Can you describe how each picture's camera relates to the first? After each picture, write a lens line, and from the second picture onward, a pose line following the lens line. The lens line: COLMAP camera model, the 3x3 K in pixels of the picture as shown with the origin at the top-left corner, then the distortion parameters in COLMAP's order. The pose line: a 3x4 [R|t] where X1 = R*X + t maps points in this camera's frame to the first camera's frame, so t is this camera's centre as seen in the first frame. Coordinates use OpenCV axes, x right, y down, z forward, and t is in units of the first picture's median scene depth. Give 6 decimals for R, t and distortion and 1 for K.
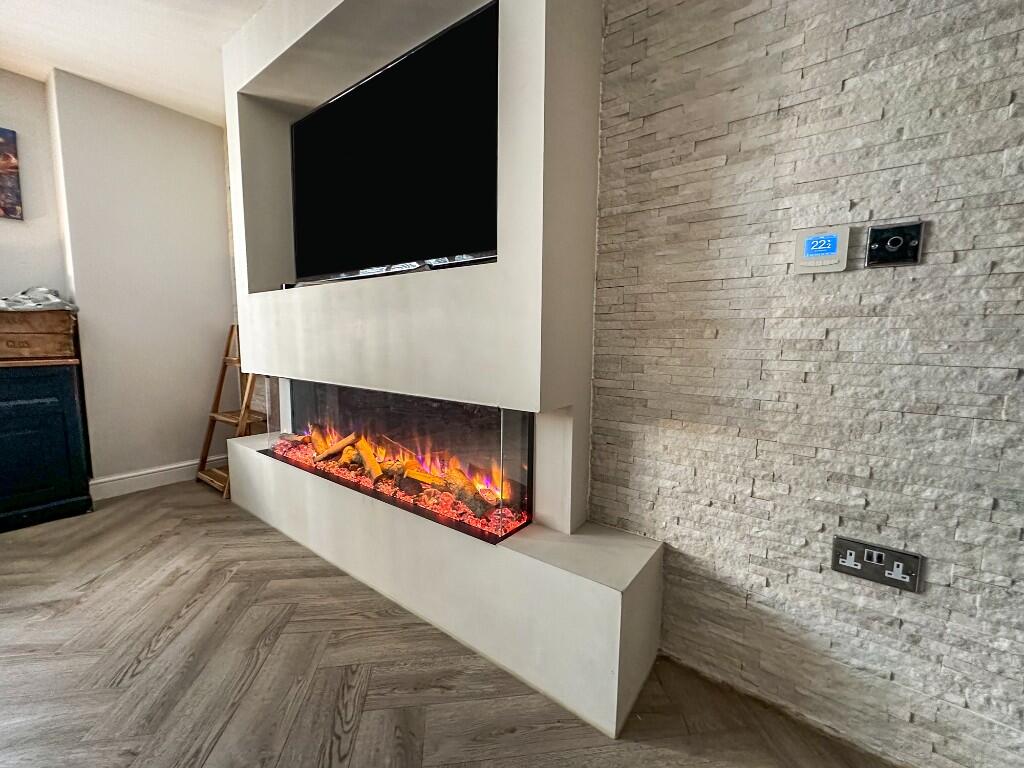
lens RADIAL K [[422.7, 0, 512.0], [0, 422.7, 384.0], [0, 0, 1]] dist [0.000009, 0.000341]
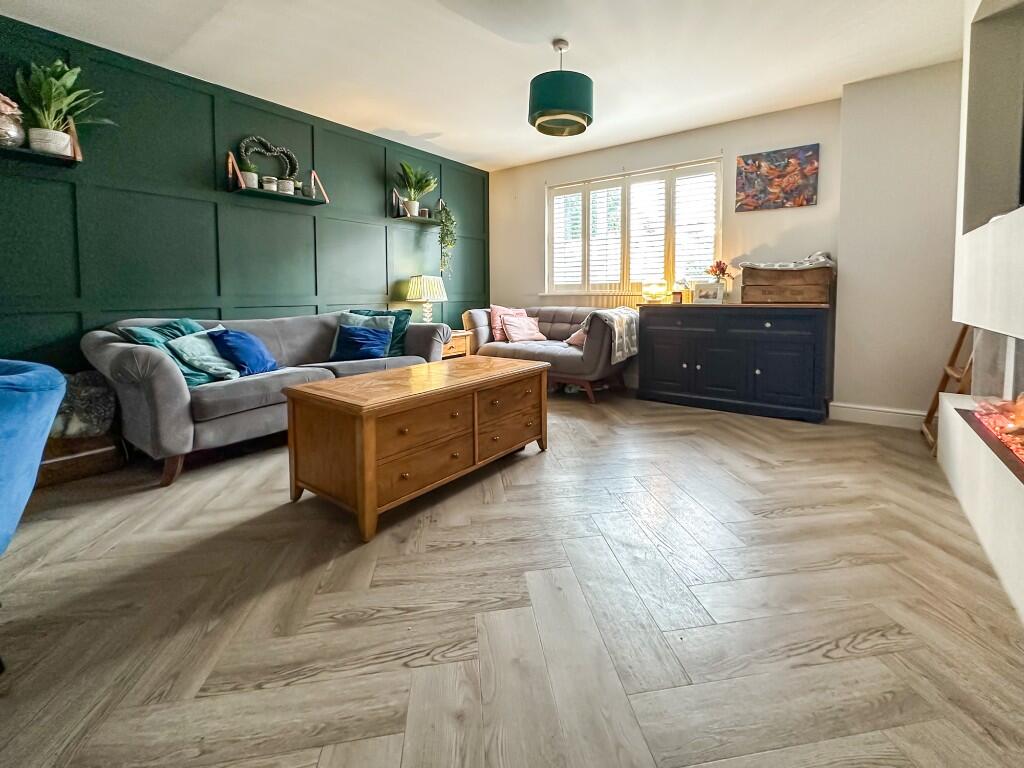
lens RADIAL K [[440.8, 0, 526.6], [0, 440.8, 311.5], [0, 0, 1]] dist [-0.000437, 0.000335]
pose [[0.025534, 0.033058, -0.999127, 0.613663], [-0.102983, 0.994223, 0.030263, 0.038119], [0.994355, 0.102121, 0.028791, 0.091946]]
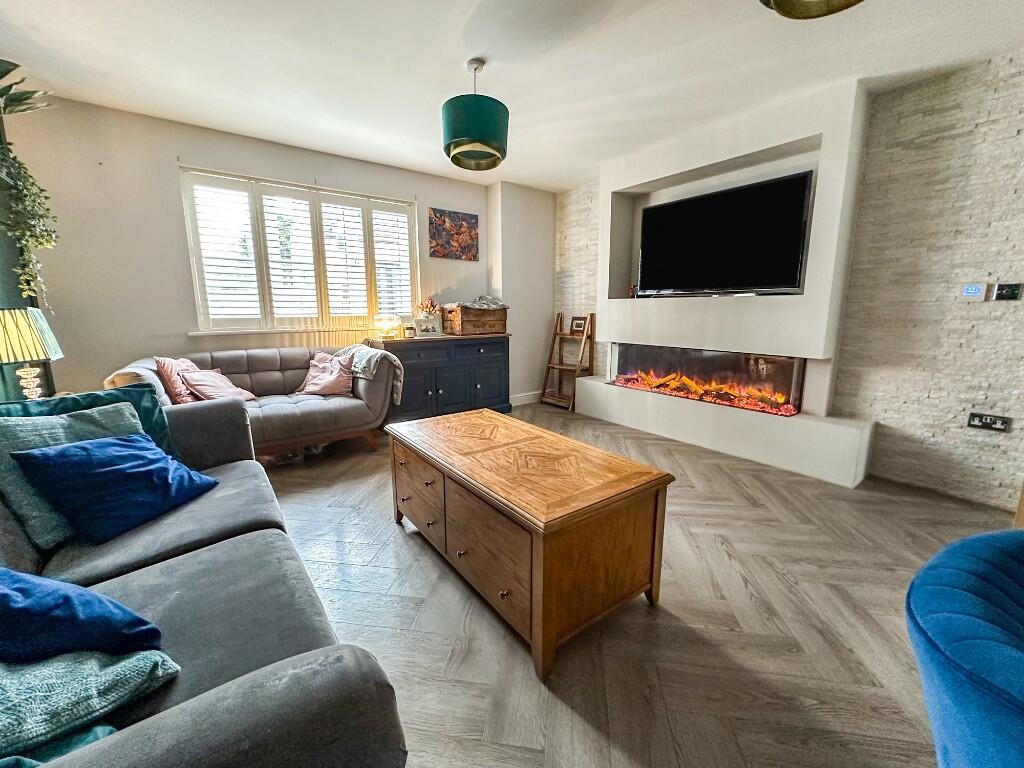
lens RADIAL K [[418.0, 0, 515.2], [0, 418.0, 382.9], [0, 0, 1]] dist [0.000754, 0.000565]
pose [[0.962092, 0.038235, -0.270033, -0.977591], [-0.020661, 0.997497, 0.067625, 0.080340], [0.271943, -0.059482, 0.960473, -1.785361]]
